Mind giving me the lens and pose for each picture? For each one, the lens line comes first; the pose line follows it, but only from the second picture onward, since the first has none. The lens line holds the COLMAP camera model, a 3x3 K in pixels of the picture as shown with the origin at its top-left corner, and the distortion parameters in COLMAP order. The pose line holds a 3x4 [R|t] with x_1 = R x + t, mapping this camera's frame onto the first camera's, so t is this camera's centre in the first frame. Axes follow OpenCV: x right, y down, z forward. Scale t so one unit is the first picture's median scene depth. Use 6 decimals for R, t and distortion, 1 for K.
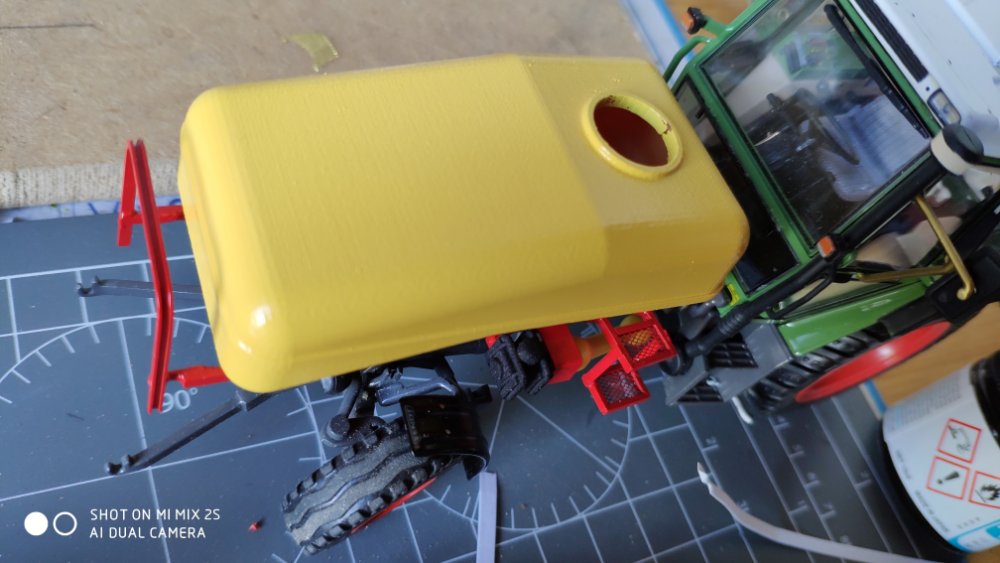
lens RADIAL K [[780.8, 0, 500.0], [0, 780.8, 281.5], [0, 0, 1]] dist [-0.002573, -0.092324]
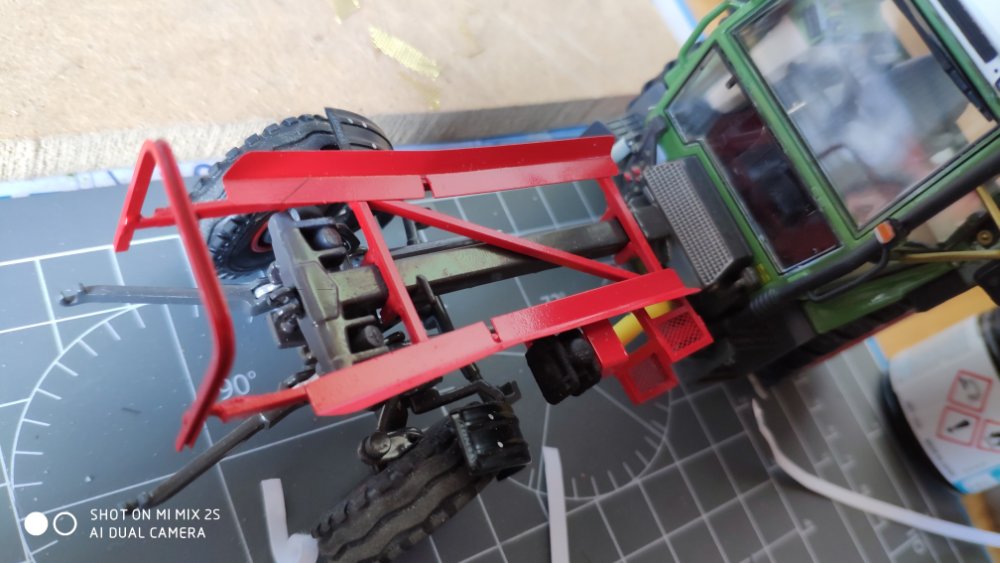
lens RADIAL K [[780.8, 0, 500.0], [0, 780.8, 281.5], [0, 0, 1]] dist [-0.002573, -0.092324]
pose [[0.994199, -0.020689, 0.105547, -0.179789], [0.012649, 0.997006, 0.076282, -0.037242], [-0.106810, -0.074504, 0.991484, 0.040059]]
